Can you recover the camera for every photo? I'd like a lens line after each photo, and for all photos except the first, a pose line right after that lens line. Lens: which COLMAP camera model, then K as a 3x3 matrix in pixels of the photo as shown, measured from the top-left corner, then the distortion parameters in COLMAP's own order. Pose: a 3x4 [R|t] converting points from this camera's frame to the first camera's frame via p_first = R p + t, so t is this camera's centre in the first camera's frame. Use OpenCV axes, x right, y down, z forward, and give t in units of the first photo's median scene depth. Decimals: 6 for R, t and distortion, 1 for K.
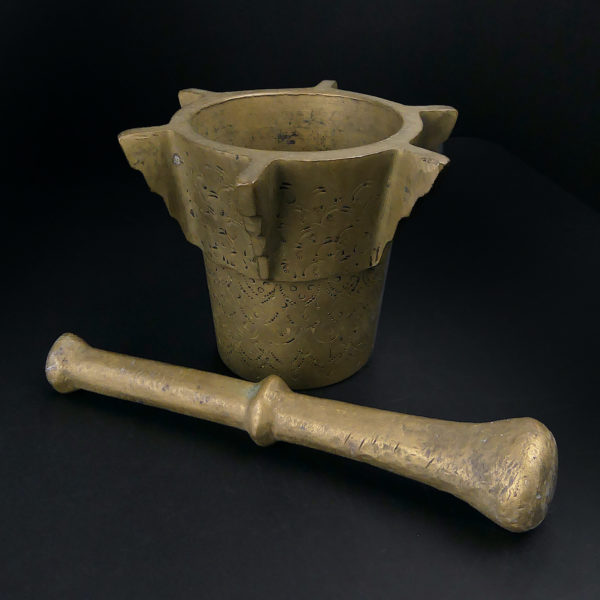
lens RADIAL K [[819.8, 0, 270.1], [0, 819.8, 299.2], [0, 0, 1]] dist [-0.037915, -0.055435]
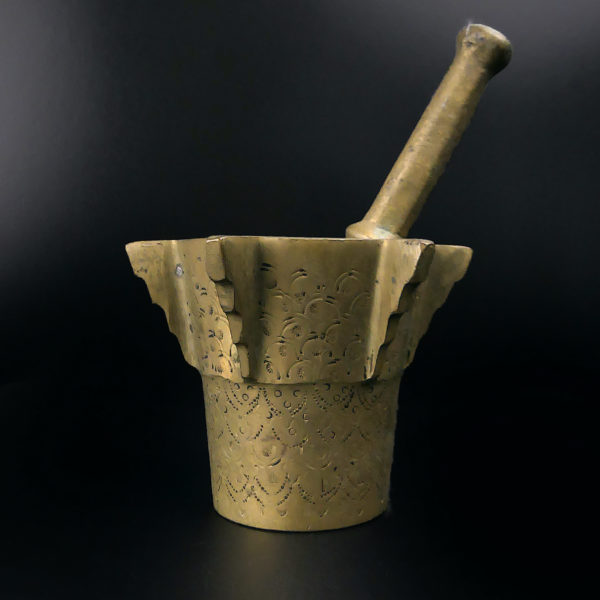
lens RADIAL K [[819.8, 0, 270.1], [0, 819.8, 299.2], [0, 0, 1]] dist [-0.037915, -0.055435]
pose [[0.981108, 0.021765, -0.192235, 0.195942], [-0.106940, 0.889057, -0.445131, 0.306016], [0.161220, 0.457279, 0.874588, 0.139119]]
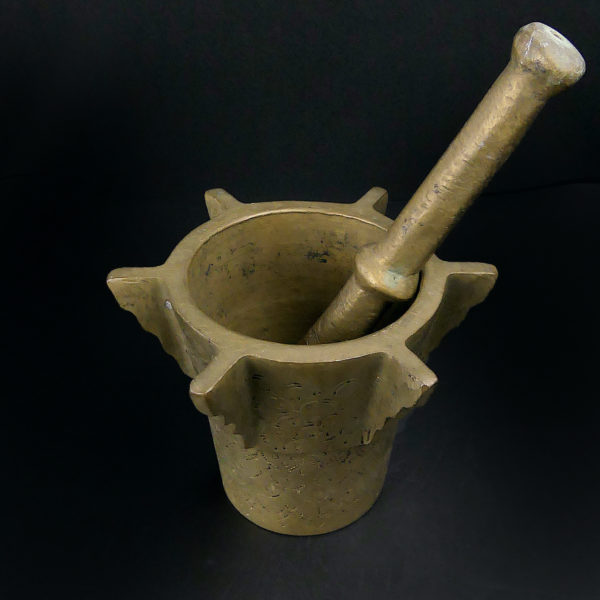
lens RADIAL K [[885.6, 0, 299.2], [0, 885.6, 338.3], [0, 0, 1]] dist [0.002800, 0.024721]
pose [[0.976939, 0.144657, -0.157048, 0.196108], [-0.113395, 0.974735, 0.192443, -0.345600], [0.180918, -0.170196, 0.968660, 0.041302]]
